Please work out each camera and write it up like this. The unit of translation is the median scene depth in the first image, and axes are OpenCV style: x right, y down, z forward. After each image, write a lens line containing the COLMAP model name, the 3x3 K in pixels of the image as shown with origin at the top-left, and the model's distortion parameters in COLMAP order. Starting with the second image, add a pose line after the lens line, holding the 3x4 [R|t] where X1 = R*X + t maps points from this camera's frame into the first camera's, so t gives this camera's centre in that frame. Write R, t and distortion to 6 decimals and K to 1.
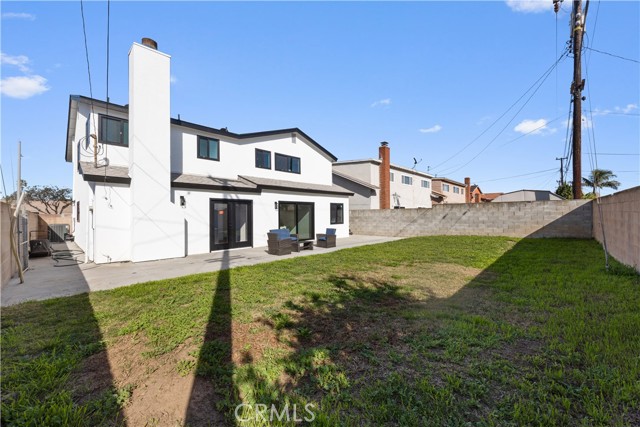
lens RADIAL K [[253.6, 0, 320.2], [0, 253.6, 215.9], [0, 0, 1]] dist [0.000077, -0.000404]
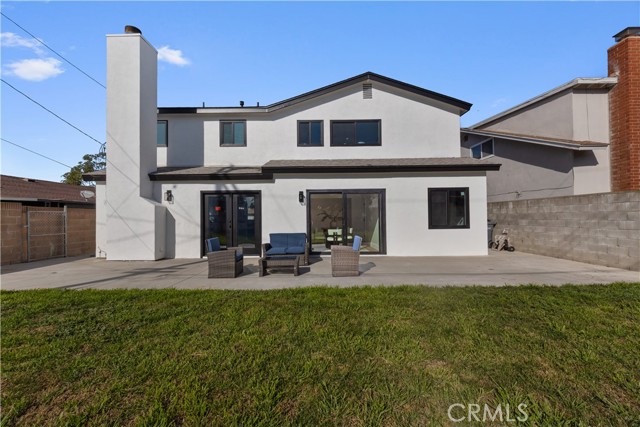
lens RADIAL K [[253.6, 0, 320.2], [0, 253.6, 215.9], [0, 0, 1]] dist [0.000077, -0.000404]
pose [[0.684942, -0.005349, -0.728578, 0.301195], [0.002367, 0.999984, -0.005117, 0.010099], [0.728594, 0.001780, 0.684944, 0.525842]]
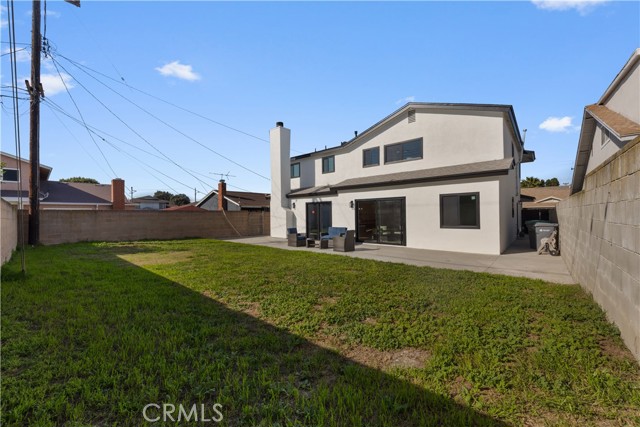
lens RADIAL K [[253.6, 0, 320.2], [0, 253.6, 215.9], [0, 0, 1]] dist [0.000077, -0.000404]
pose [[0.027464, 0.010111, -0.999572, 0.747867], [0.005190, 0.999934, 0.010257, -0.005909], [0.999609, -0.005470, 0.027410, 0.757186]]
